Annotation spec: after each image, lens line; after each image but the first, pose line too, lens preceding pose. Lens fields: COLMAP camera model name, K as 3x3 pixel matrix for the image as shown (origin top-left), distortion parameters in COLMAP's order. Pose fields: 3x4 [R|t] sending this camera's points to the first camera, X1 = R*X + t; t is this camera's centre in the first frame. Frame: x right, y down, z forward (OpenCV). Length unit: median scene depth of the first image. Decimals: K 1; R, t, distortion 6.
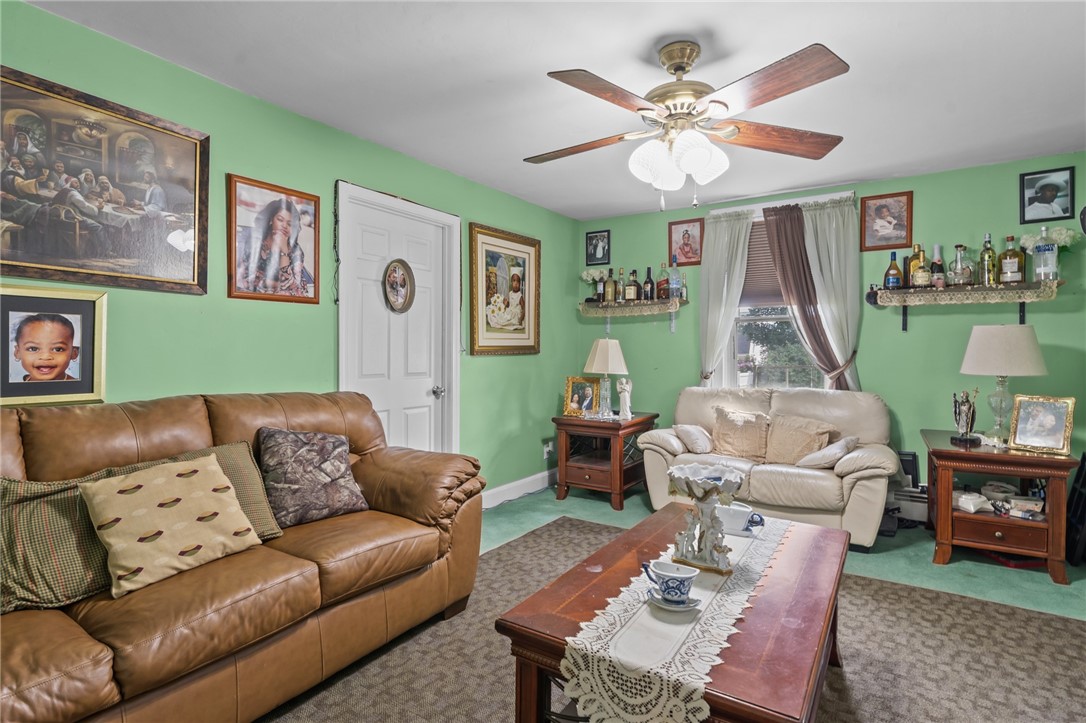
lens RADIAL K [[529.0, 0, 553.7], [0, 529.0, 355.5], [0, 0, 1]] dist [0.005333, 0.002398]
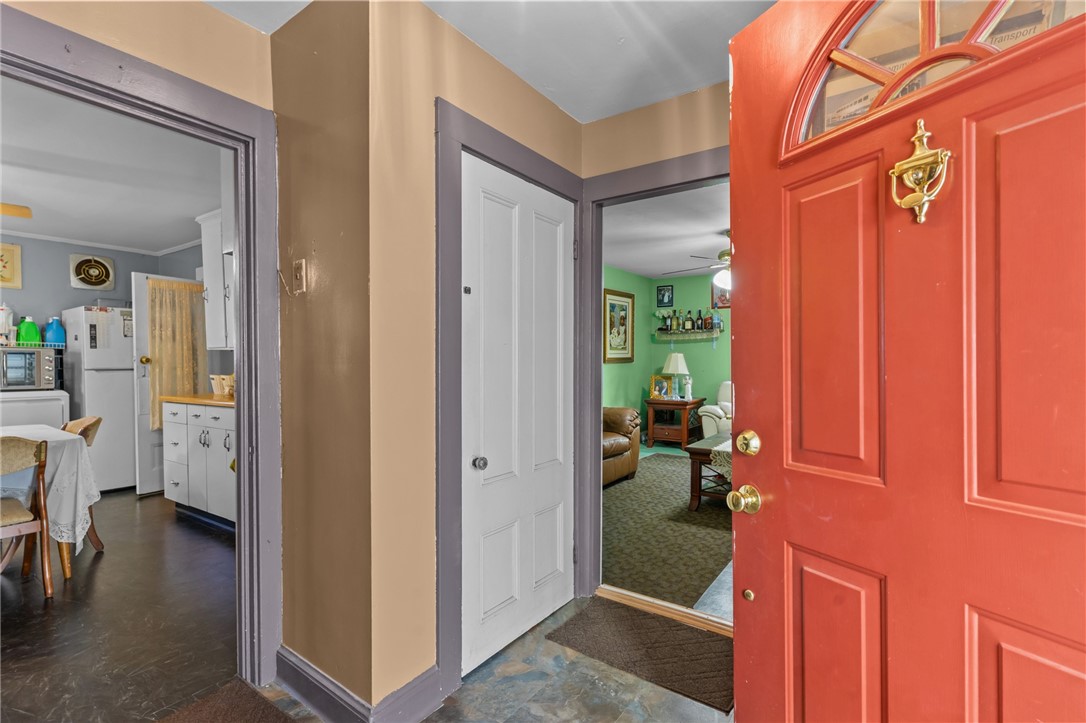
lens RADIAL K [[529.0, 0, 544.0], [0, 529.0, 371.5], [0, 0, 1]] dist [0.005333, 0.002398]
pose [[0.999781, -0.006211, -0.019986, -0.299139], [0.006356, 0.999954, 0.007166, 0.012925], [0.019941, -0.007291, 0.999775, -0.724680]]
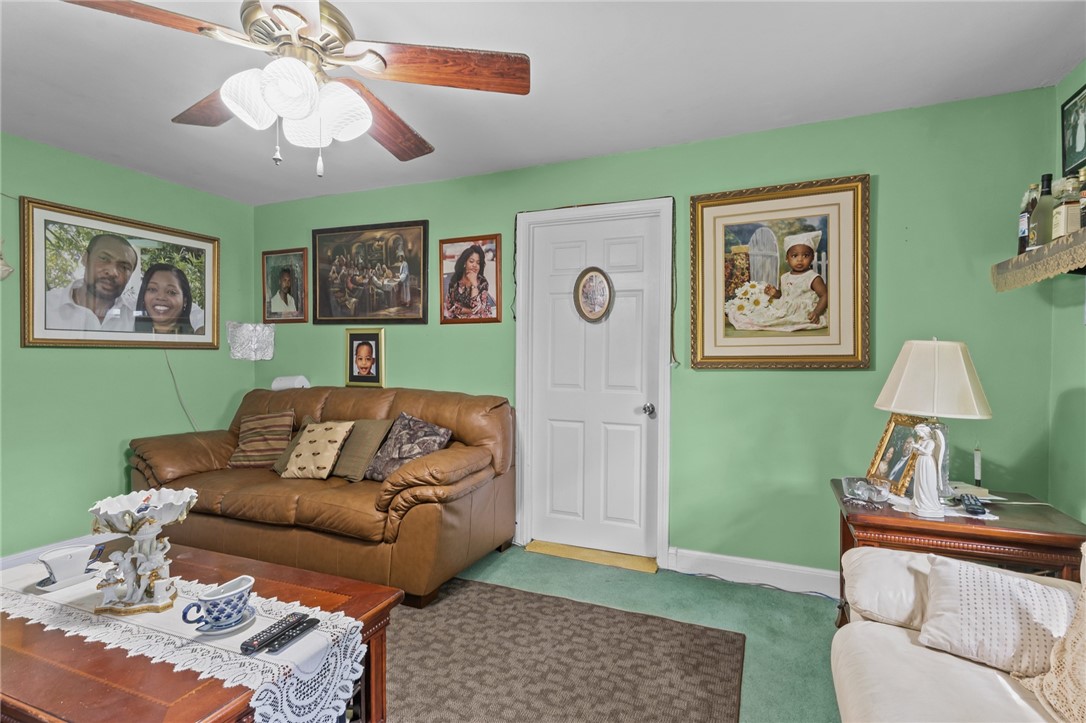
lens RADIAL K [[529.0, 0, 545.5], [0, 529.0, 358.0], [0, 0, 1]] dist [0.005333, 0.002398]
pose [[0.200171, -0.000761, -0.979761, 0.516679], [-0.014329, 0.999890, -0.003704, -0.008701], [0.979656, 0.014781, 0.200138, 0.585282]]
